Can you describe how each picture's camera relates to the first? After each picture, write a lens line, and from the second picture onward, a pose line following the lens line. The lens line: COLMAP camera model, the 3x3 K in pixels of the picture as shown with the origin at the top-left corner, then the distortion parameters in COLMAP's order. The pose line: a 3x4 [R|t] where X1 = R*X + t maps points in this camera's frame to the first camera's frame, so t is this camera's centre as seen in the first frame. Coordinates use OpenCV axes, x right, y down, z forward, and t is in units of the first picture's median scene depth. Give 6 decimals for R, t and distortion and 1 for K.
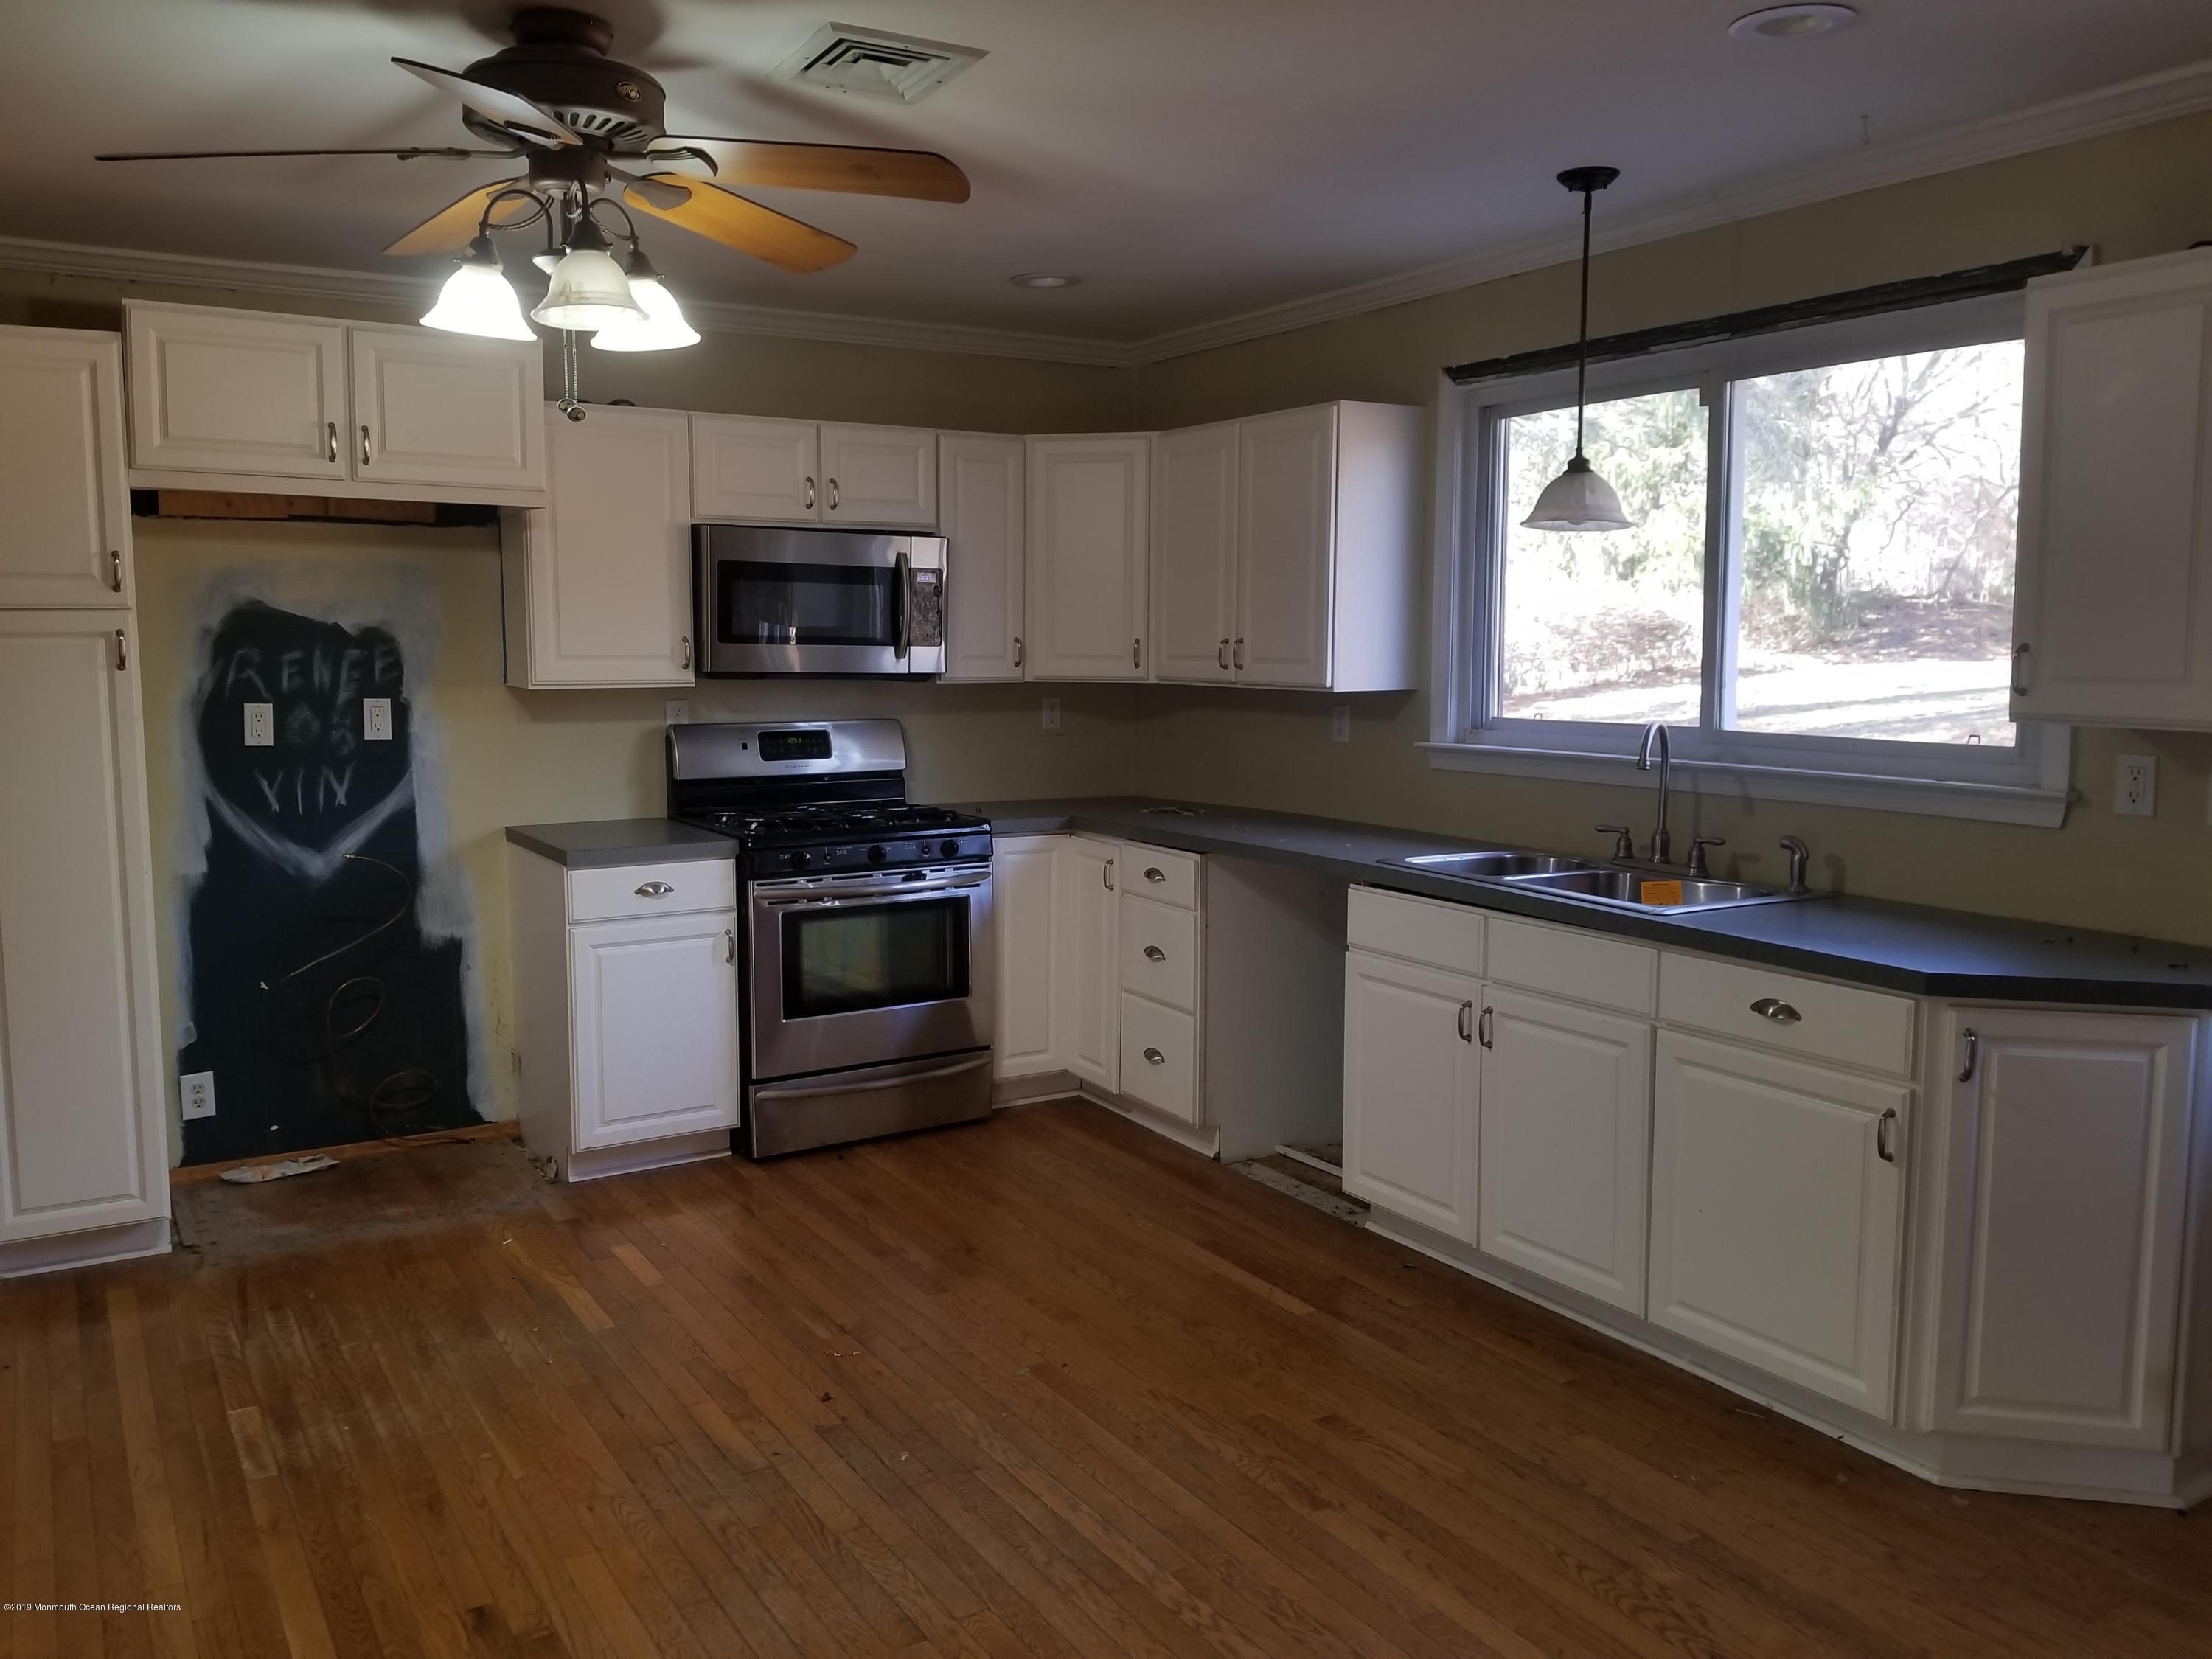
lens RADIAL K [[1705.2, 0, 1064.9], [0, 1705.2, 827.0], [0, 0, 1]] dist [0.075953, -0.106743]
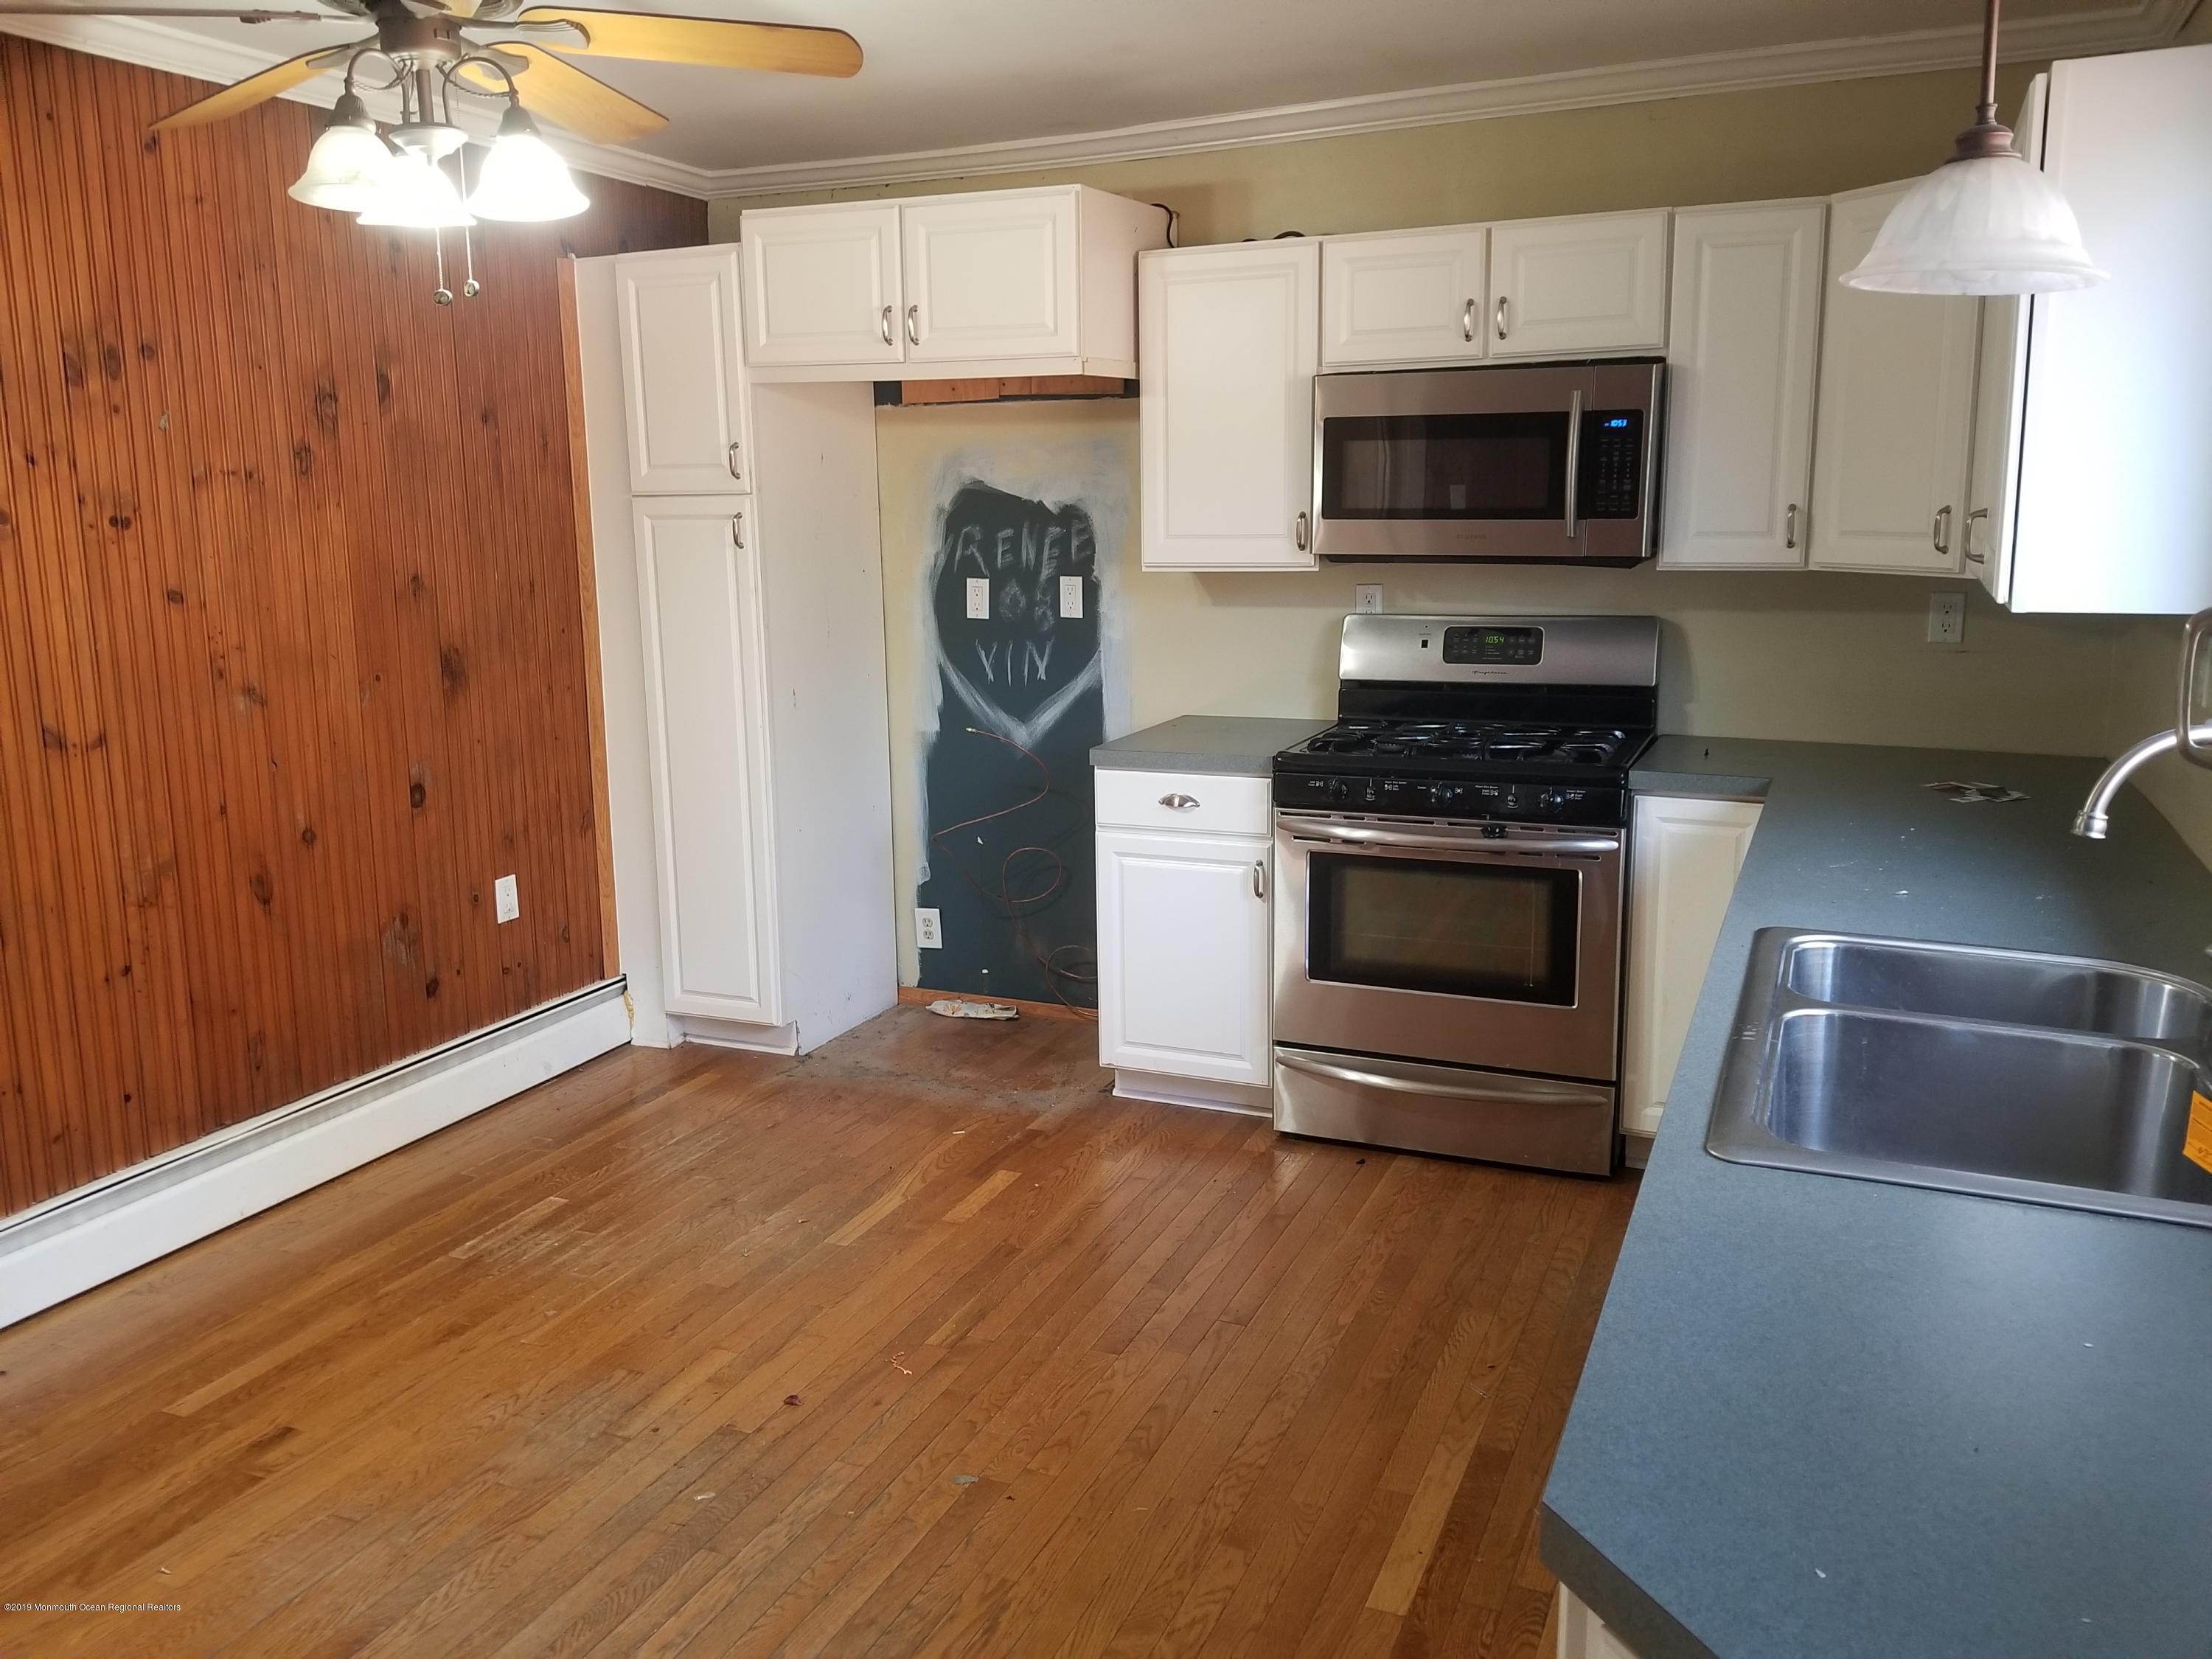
lens RADIAL K [[1712.9, 0, 1100.6], [0, 1712.9, 804.3], [0, 0, 1]] dist [0.127230, -0.210654]
pose [[0.575729, 0.136727, -0.806128, 0.459581], [-0.077581, 0.990606, 0.112609, -0.059865], [0.813952, -0.002292, 0.580928, 0.452026]]
